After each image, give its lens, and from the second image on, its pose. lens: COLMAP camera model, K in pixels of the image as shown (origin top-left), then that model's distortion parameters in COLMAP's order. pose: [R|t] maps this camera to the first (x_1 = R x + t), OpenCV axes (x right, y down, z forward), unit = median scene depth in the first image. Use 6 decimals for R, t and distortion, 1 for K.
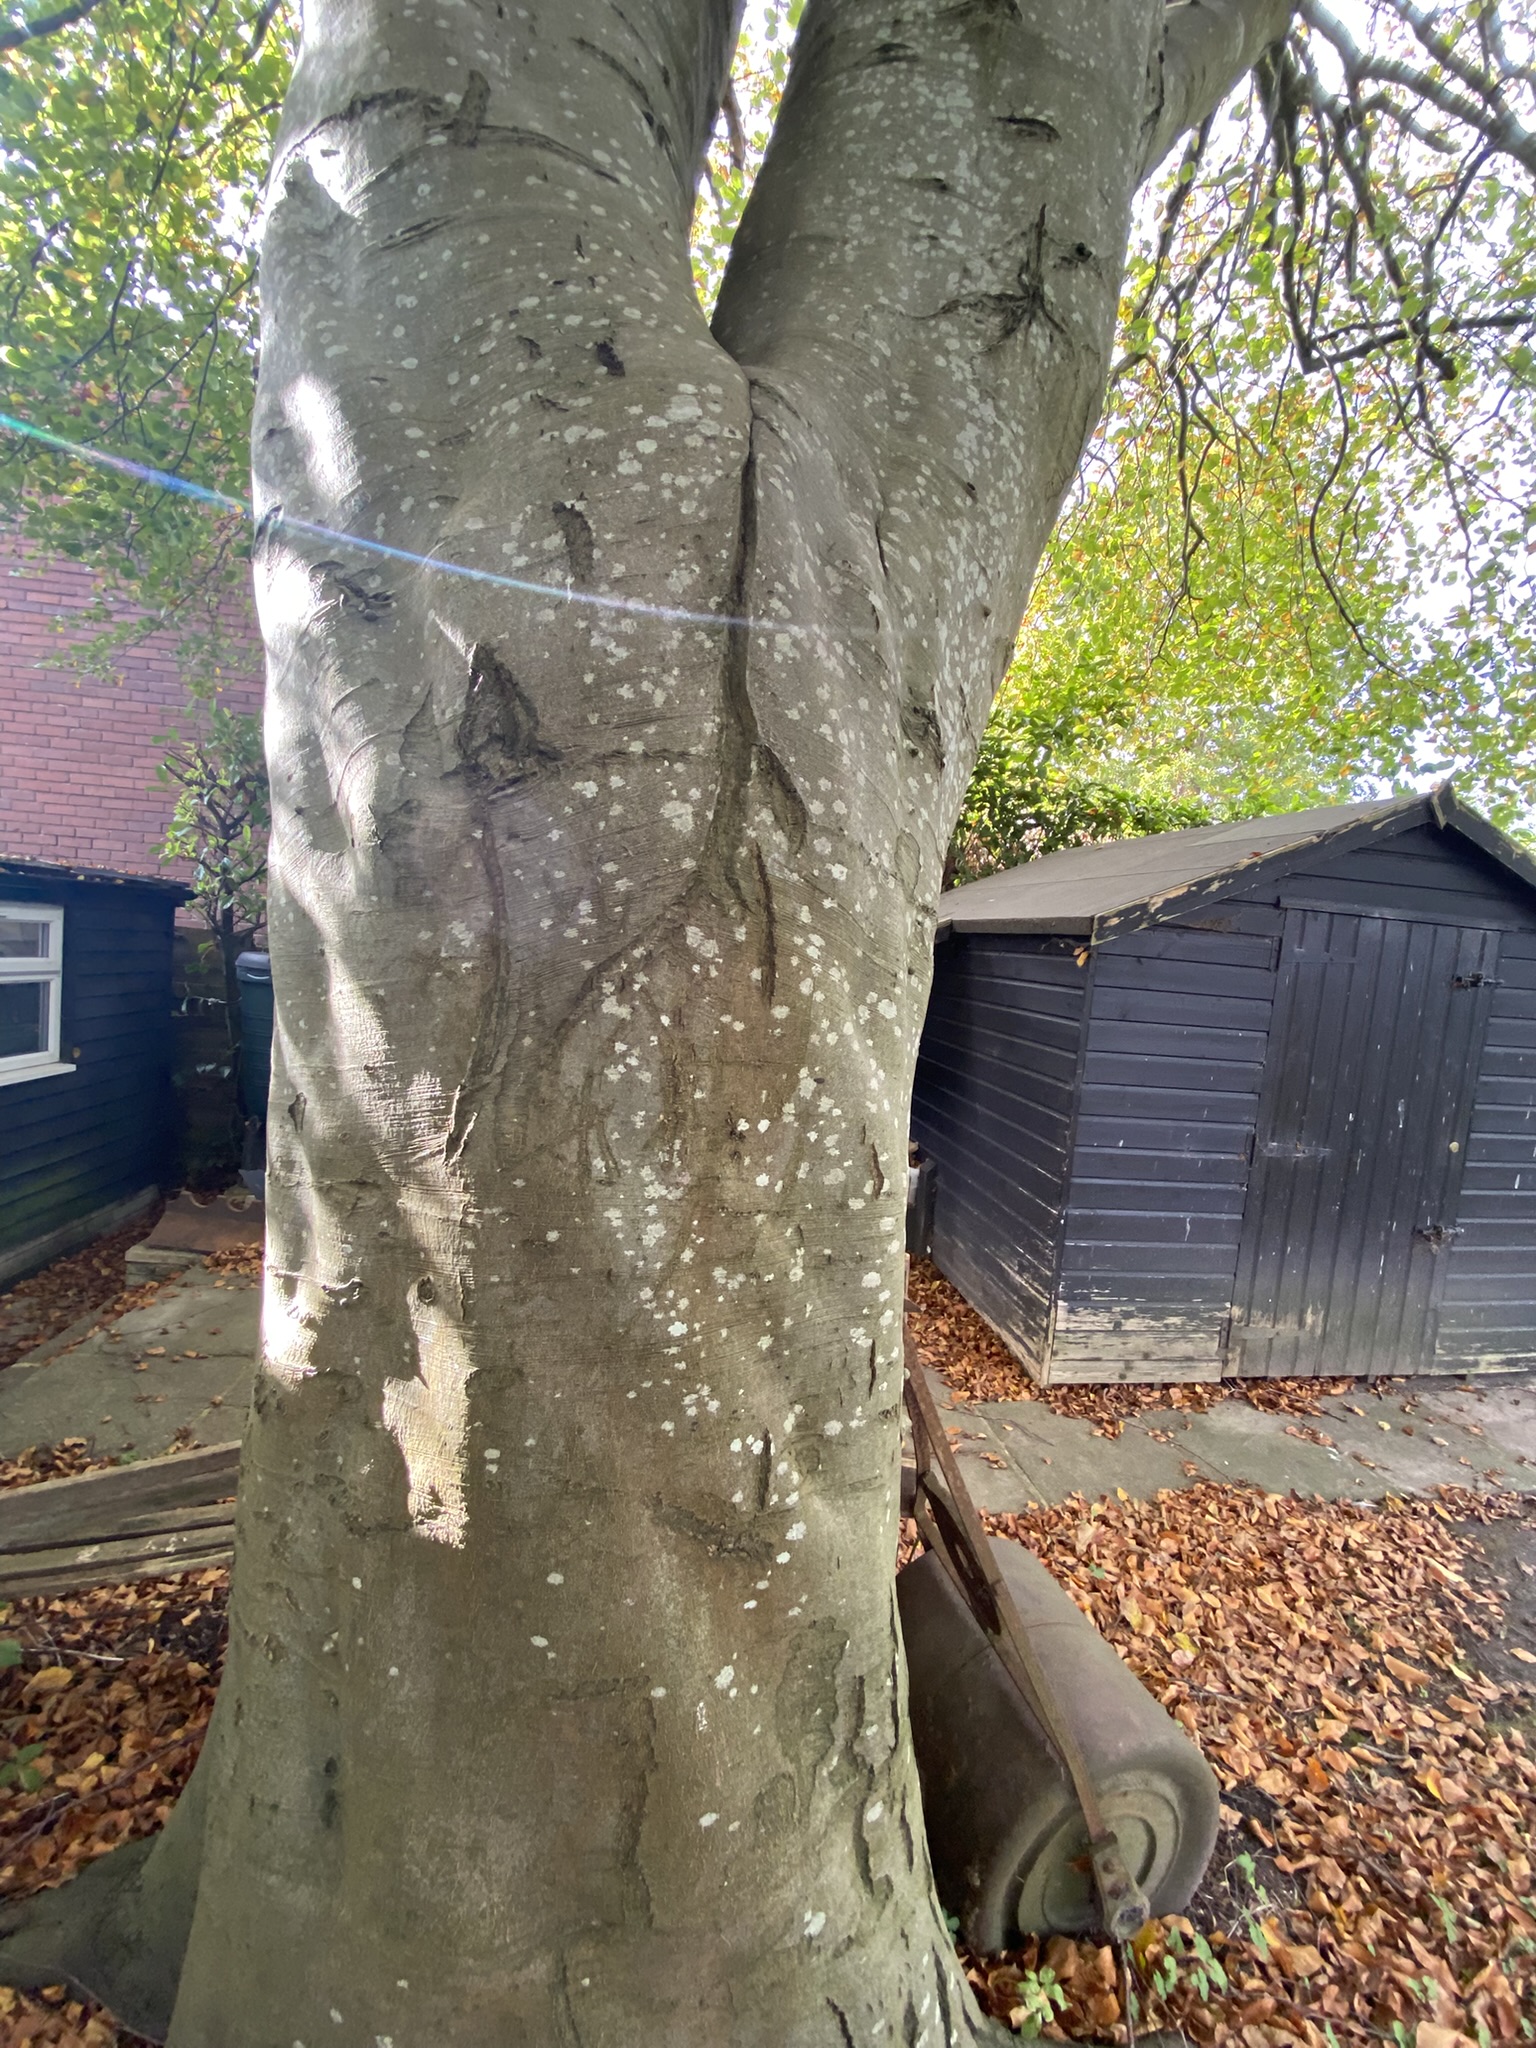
lens RADIAL K [[825.0, 0, 772.8], [0, 825.0, 1018.9], [0, 0, 1]] dist [-0.000244, -0.000090]
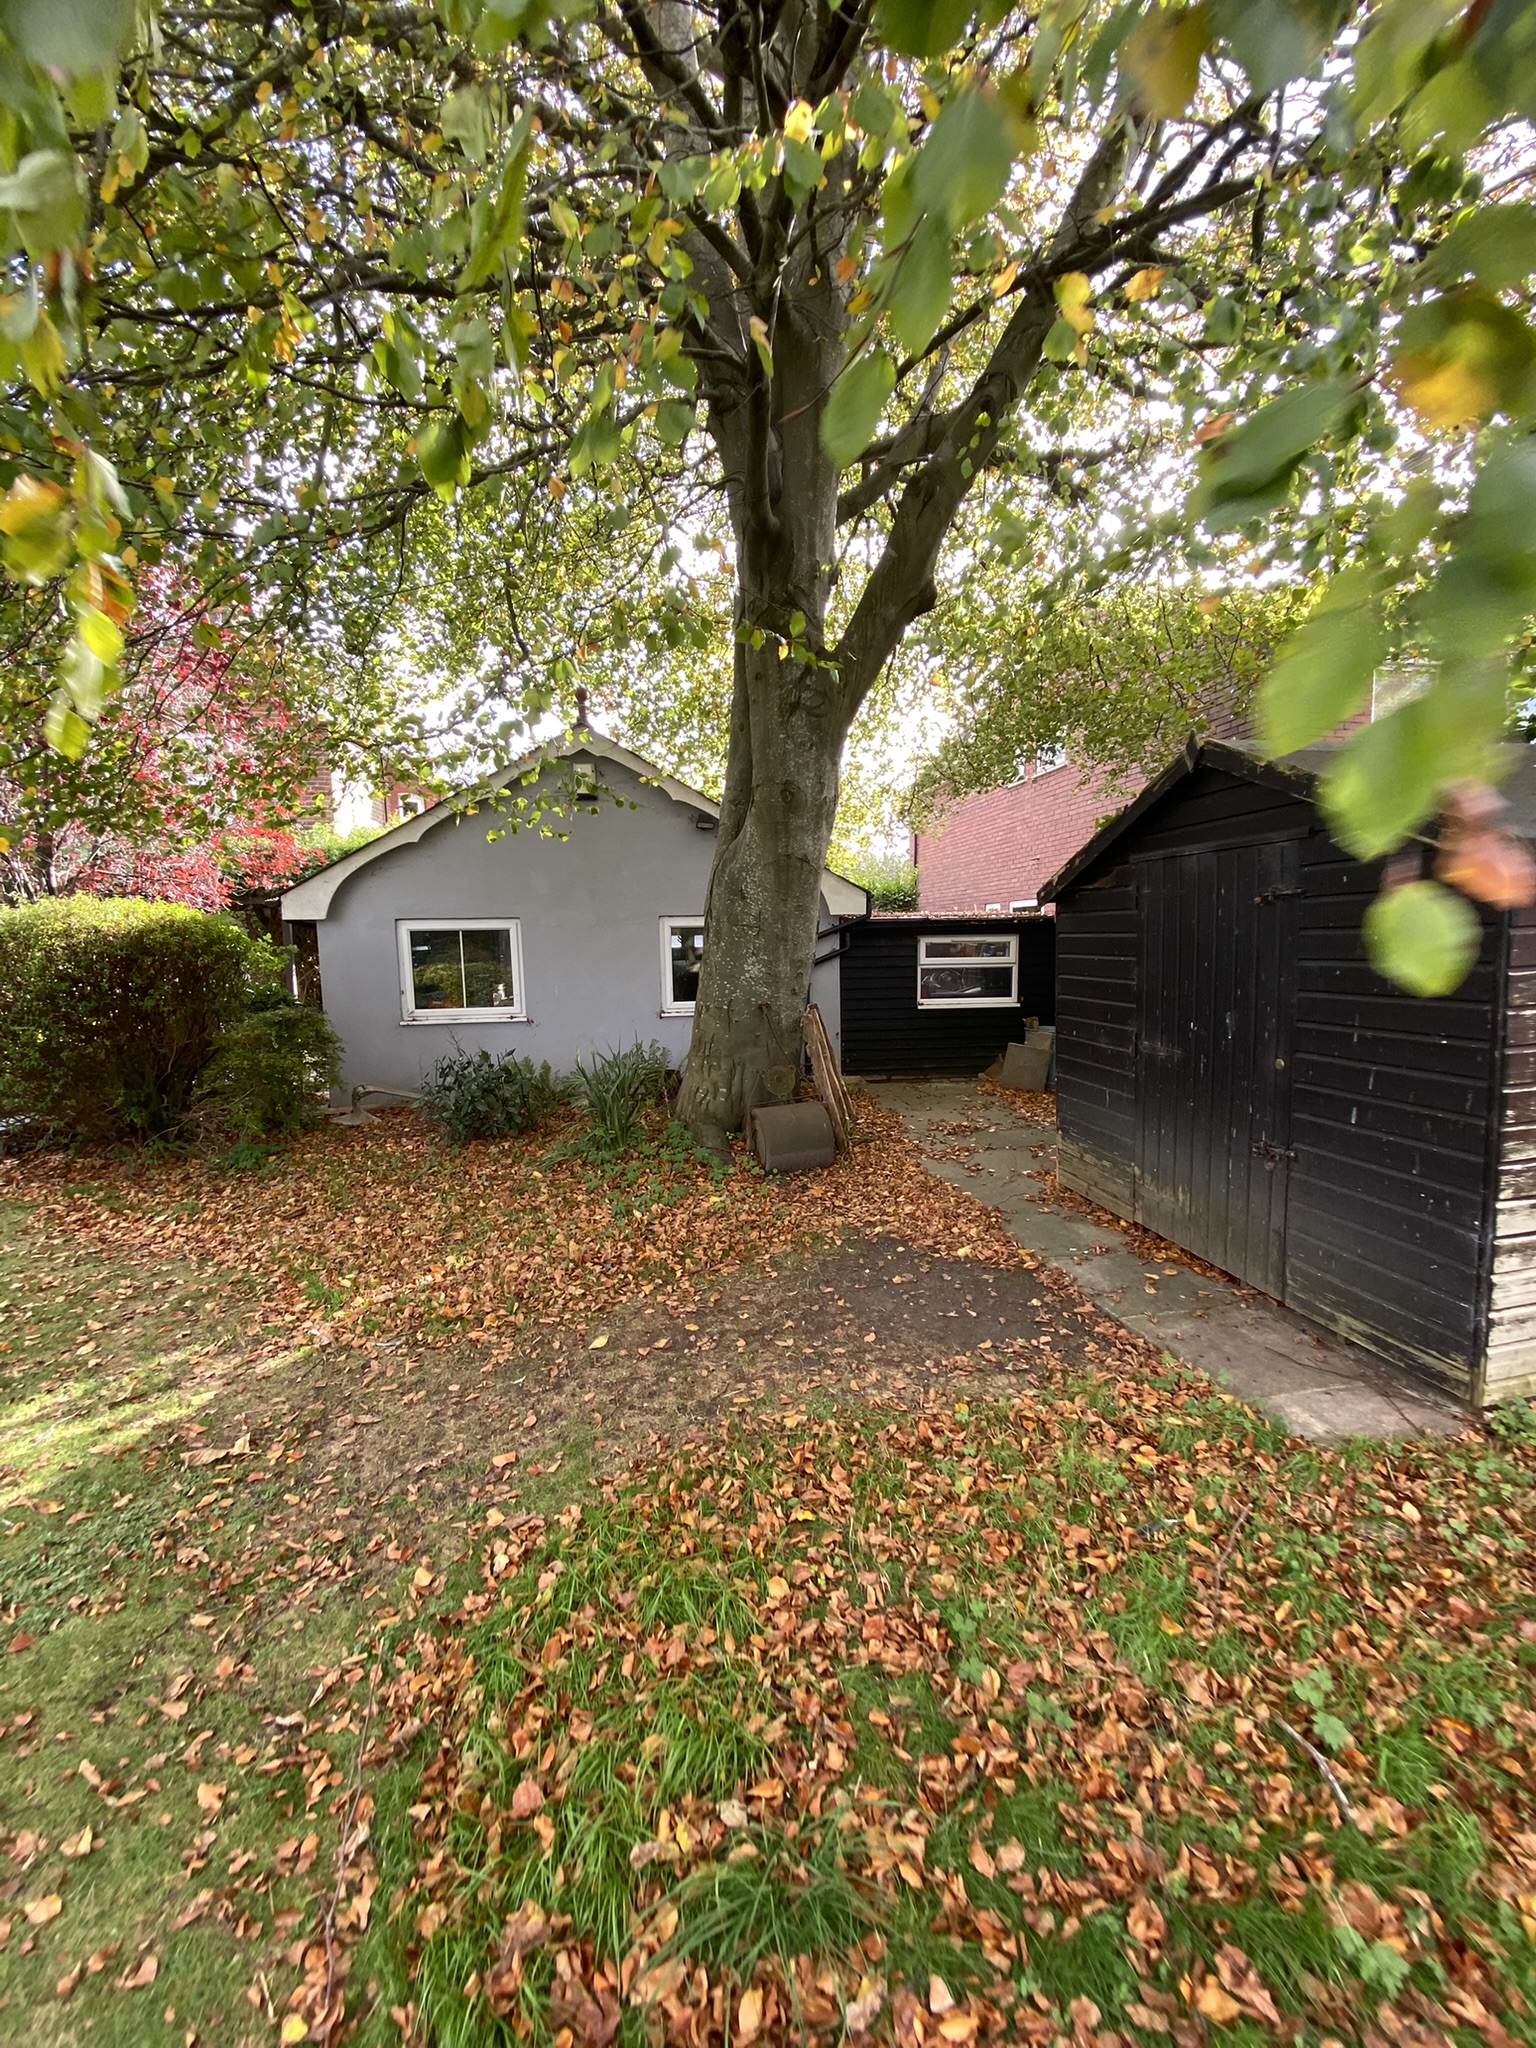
lens RADIAL K [[825.0, 0, 768.9], [0, 825.0, 1023.6], [0, 0, 1]] dist [-0.000244, -0.000090]
pose [[0.004156, 0.027044, -0.999626, 1.851922], [-0.059430, 0.997874, 0.026749, 0.119410], [0.998224, 0.059297, 0.005754, 0.391018]]
